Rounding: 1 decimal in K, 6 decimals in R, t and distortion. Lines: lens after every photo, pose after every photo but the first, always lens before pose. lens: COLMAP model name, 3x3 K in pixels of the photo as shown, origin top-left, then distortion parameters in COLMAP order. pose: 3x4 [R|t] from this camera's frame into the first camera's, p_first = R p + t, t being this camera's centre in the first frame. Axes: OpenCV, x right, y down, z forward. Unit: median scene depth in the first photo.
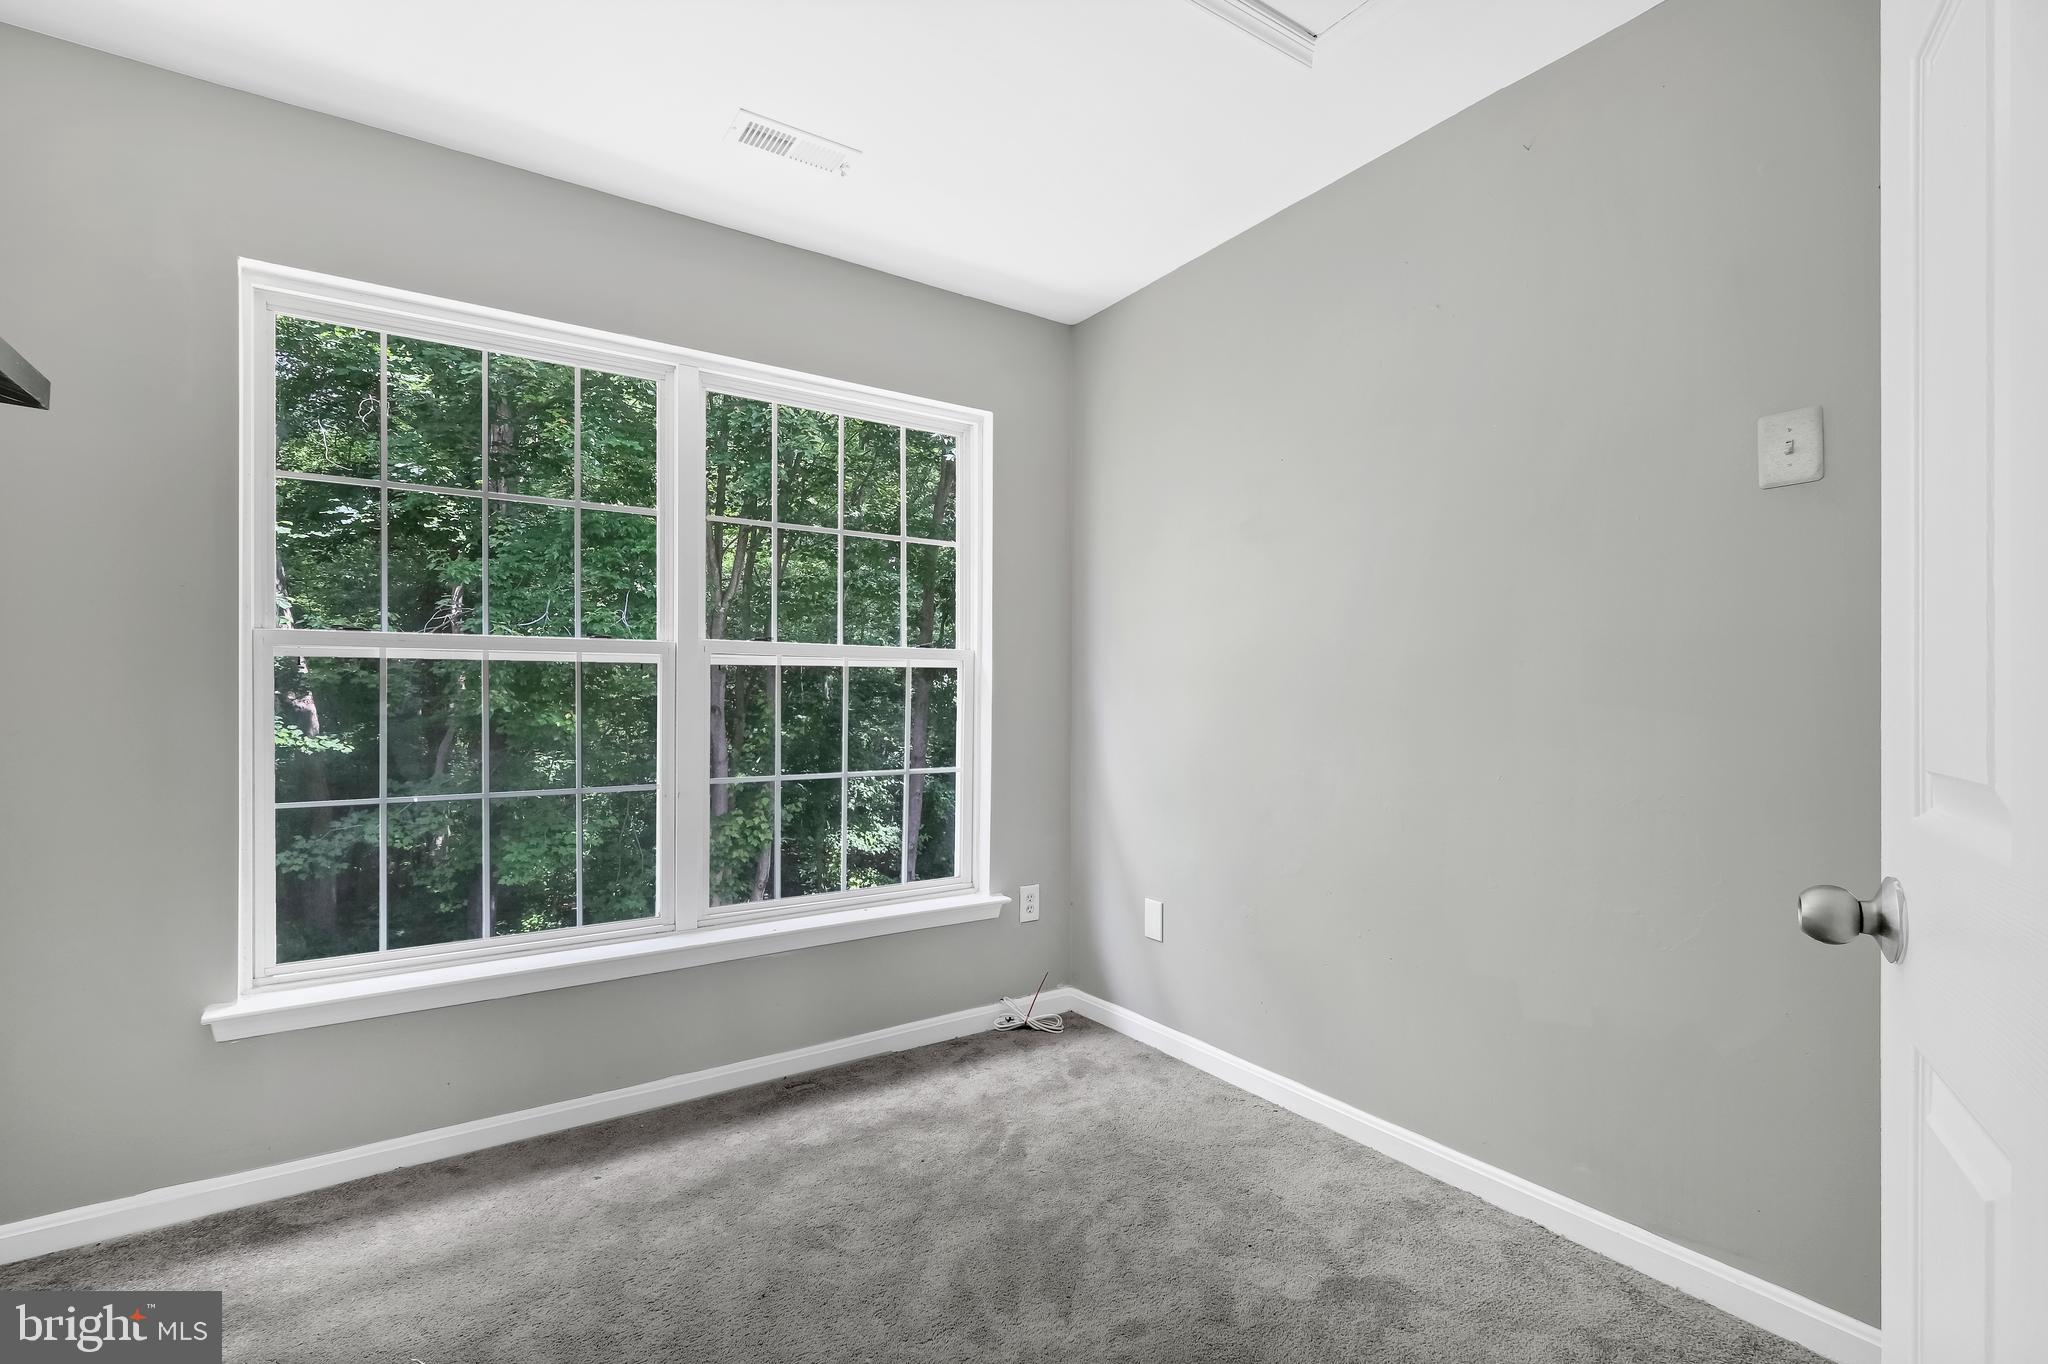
lens RADIAL K [[914.6, 0, 1049.9], [0, 914.6, 682.9], [0, 0, 1]] dist [-0.001989, -0.000151]
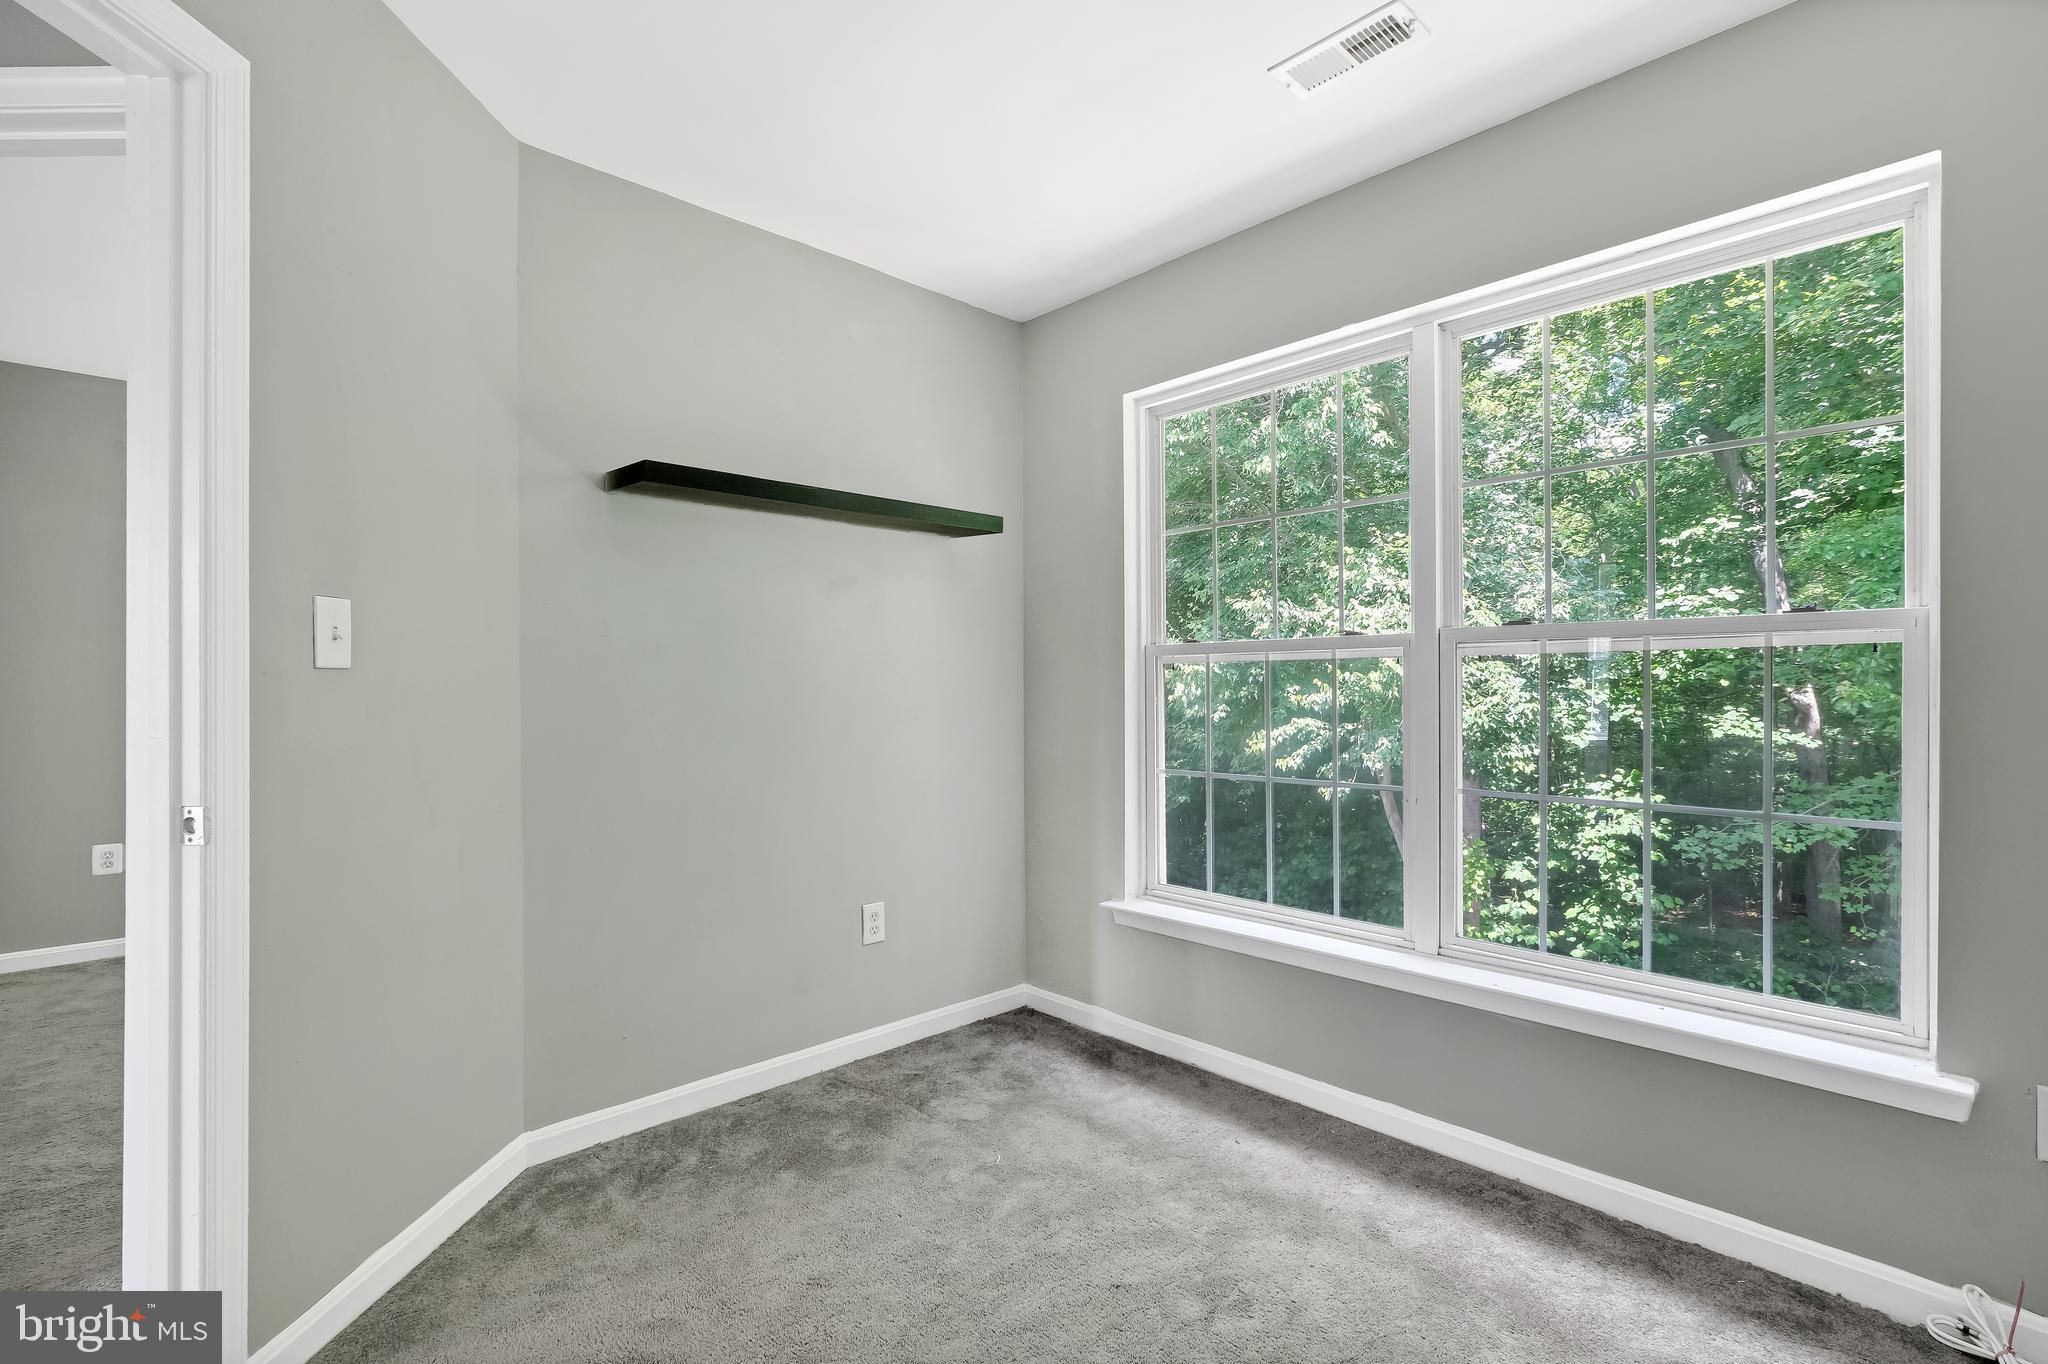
lens RADIAL K [[940.5, 0, 1051.4], [0, 940.5, 687.0], [0, 0, 1]] dist [-0.000187, 0.000775]
pose [[0.180279, 0.000740, -0.983615, 0.512149], [0.012048, 0.999923, 0.002961, 0.002335], [0.983542, -0.012384, 0.180256, 0.551331]]
